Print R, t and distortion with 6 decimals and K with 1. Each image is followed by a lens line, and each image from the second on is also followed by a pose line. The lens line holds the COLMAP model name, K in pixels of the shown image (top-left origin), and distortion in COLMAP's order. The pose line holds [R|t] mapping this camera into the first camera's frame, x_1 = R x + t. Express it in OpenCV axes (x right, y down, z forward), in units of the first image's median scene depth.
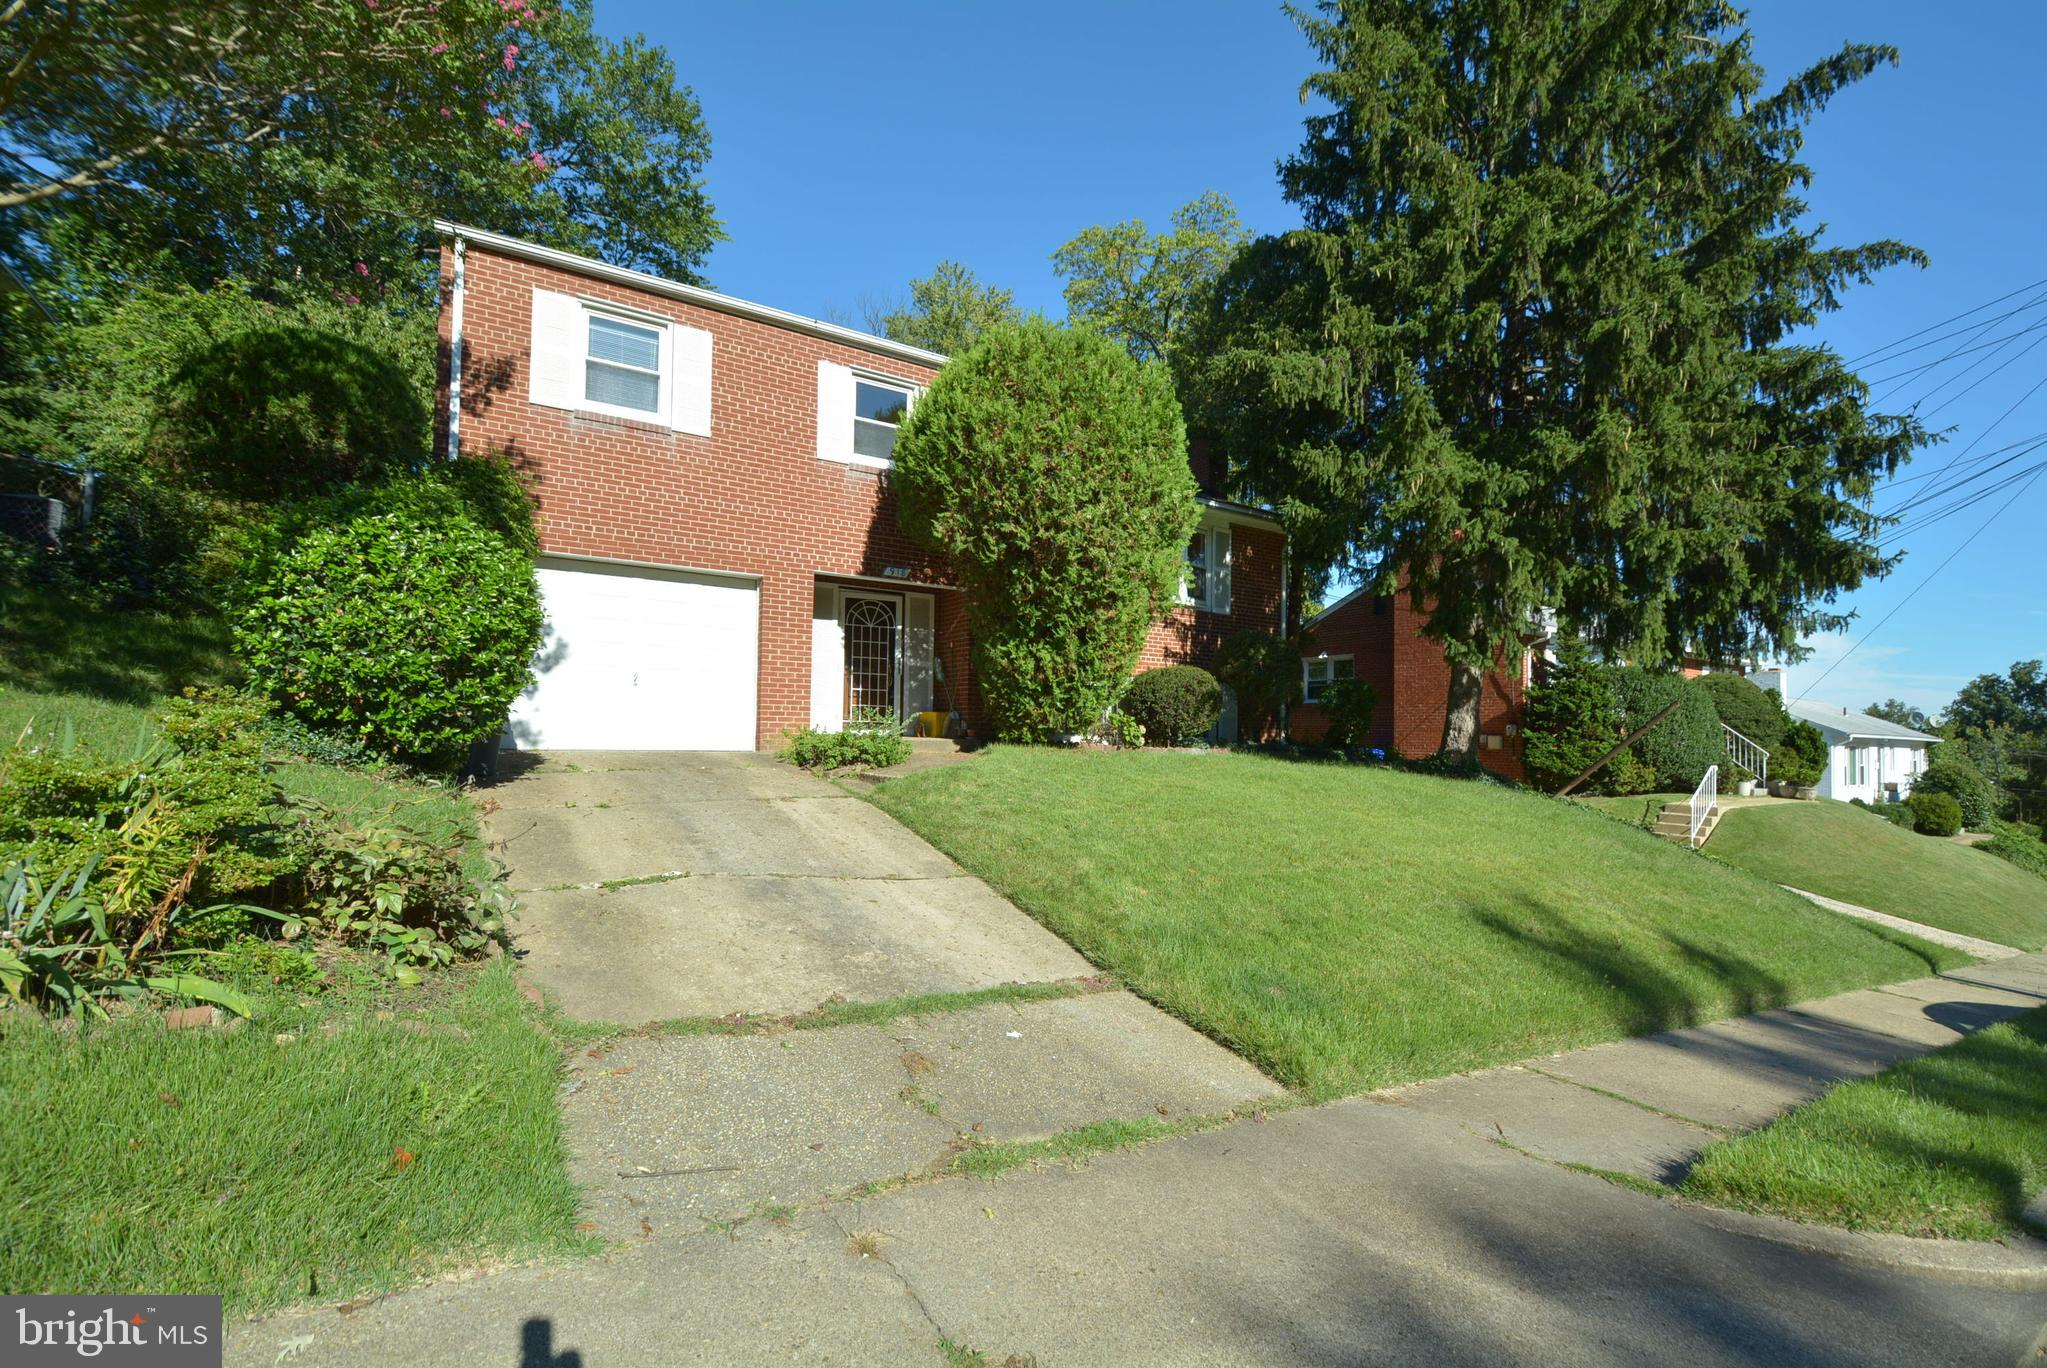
lens RADIAL K [[901.0, 0, 1046.6], [0, 901.0, 709.7], [0, 0, 1]] dist [0.025013, -0.026360]
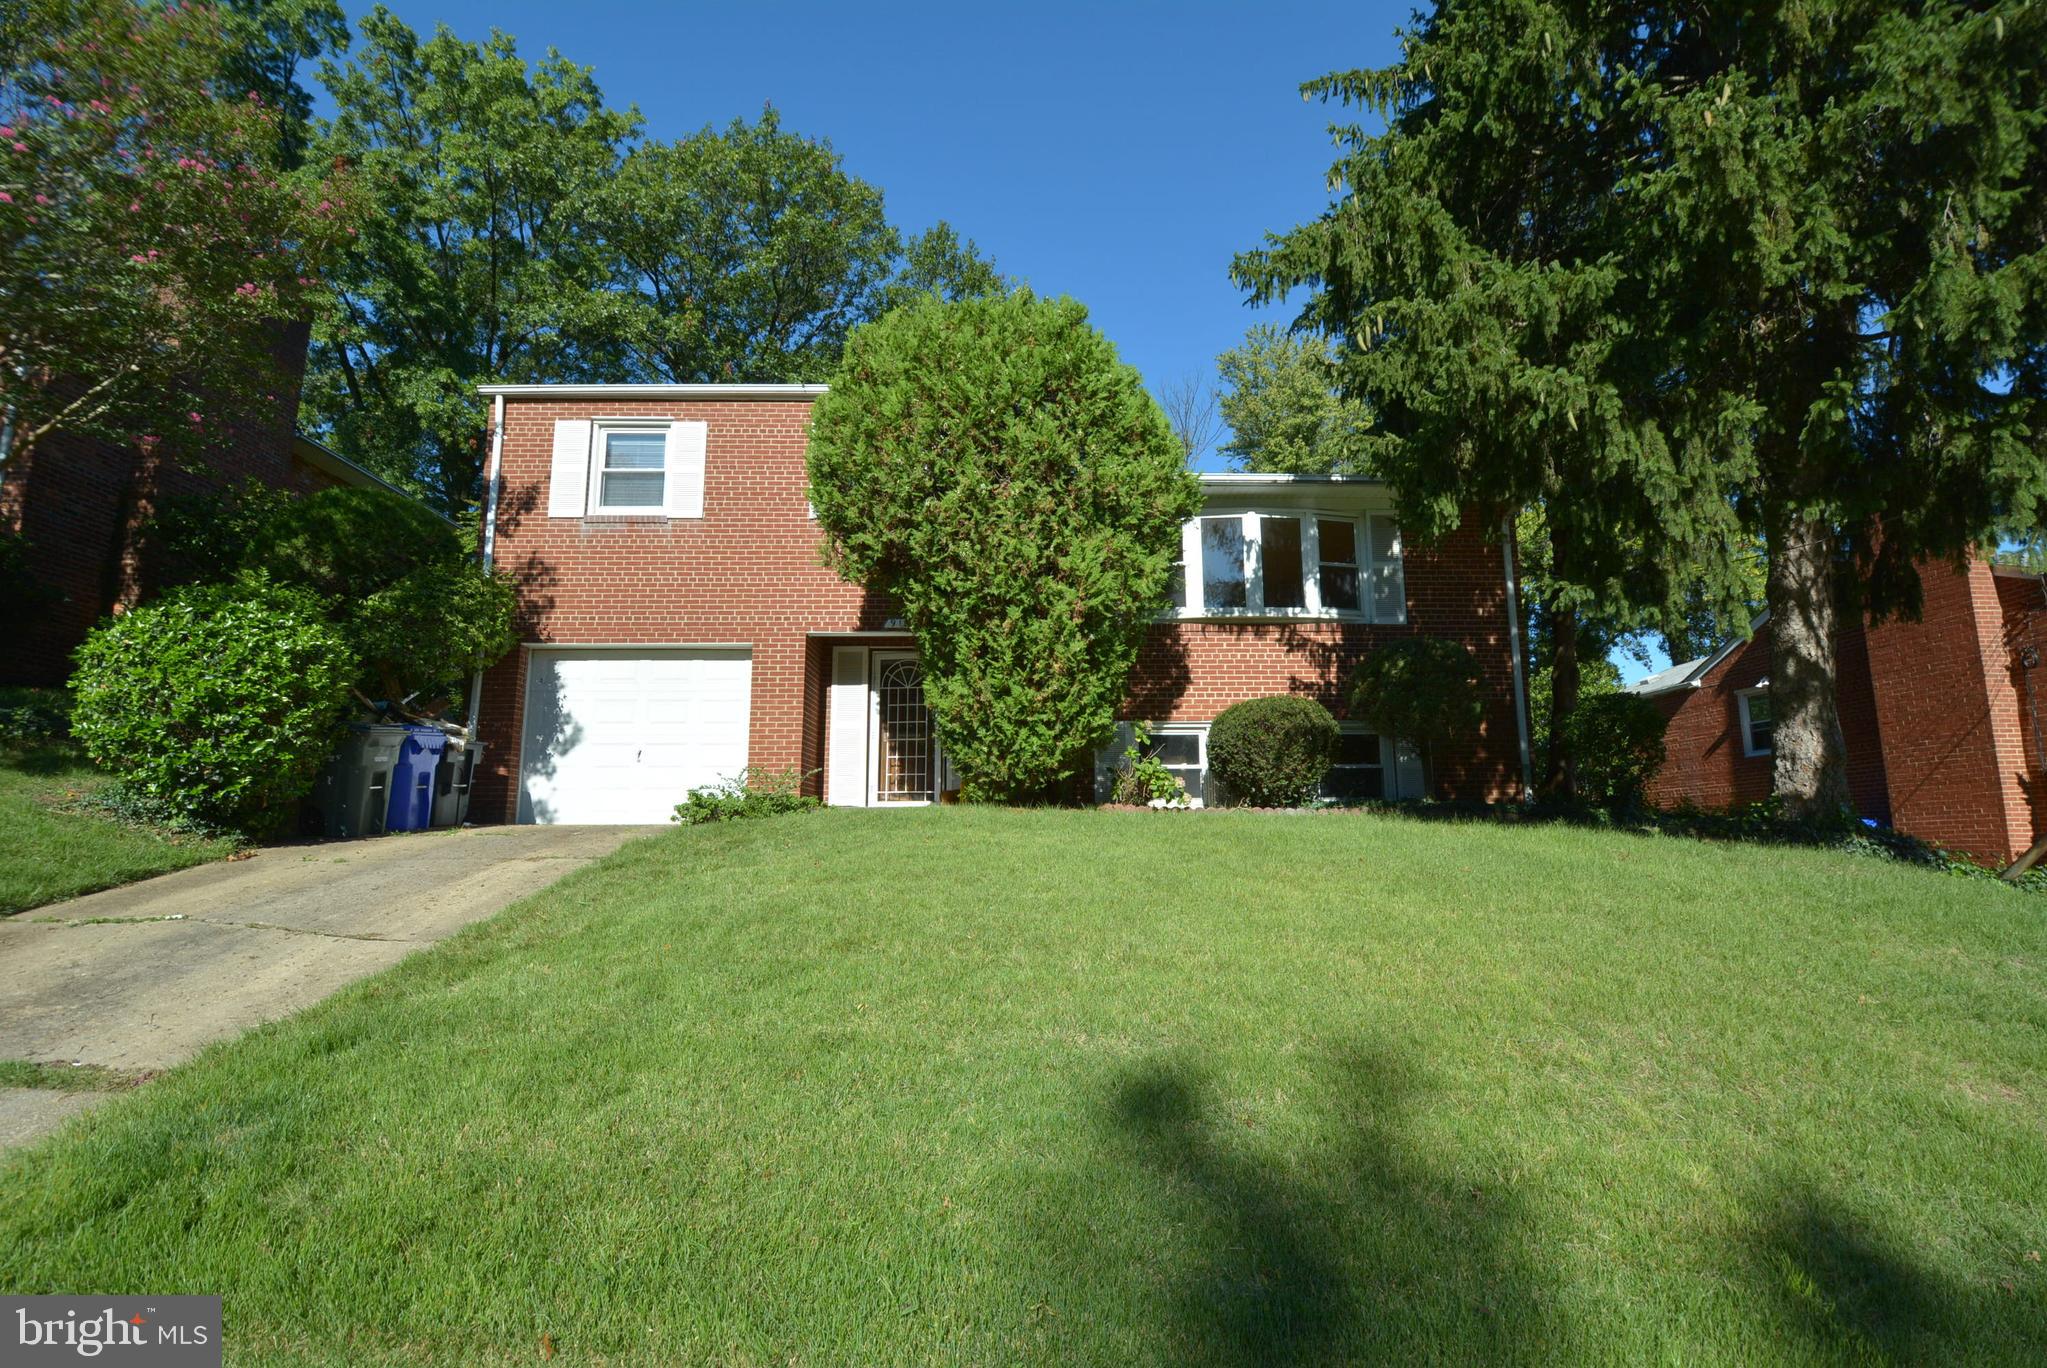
lens RADIAL K [[901.0, 0, 1046.6], [0, 901.0, 709.7], [0, 0, 1]] dist [0.025013, -0.026360]
pose [[0.845362, -0.102180, -0.524330, 0.473919], [0.037473, 0.990461, -0.132601, 0.065652], [0.532878, 0.092448, 0.841127, 0.360787]]
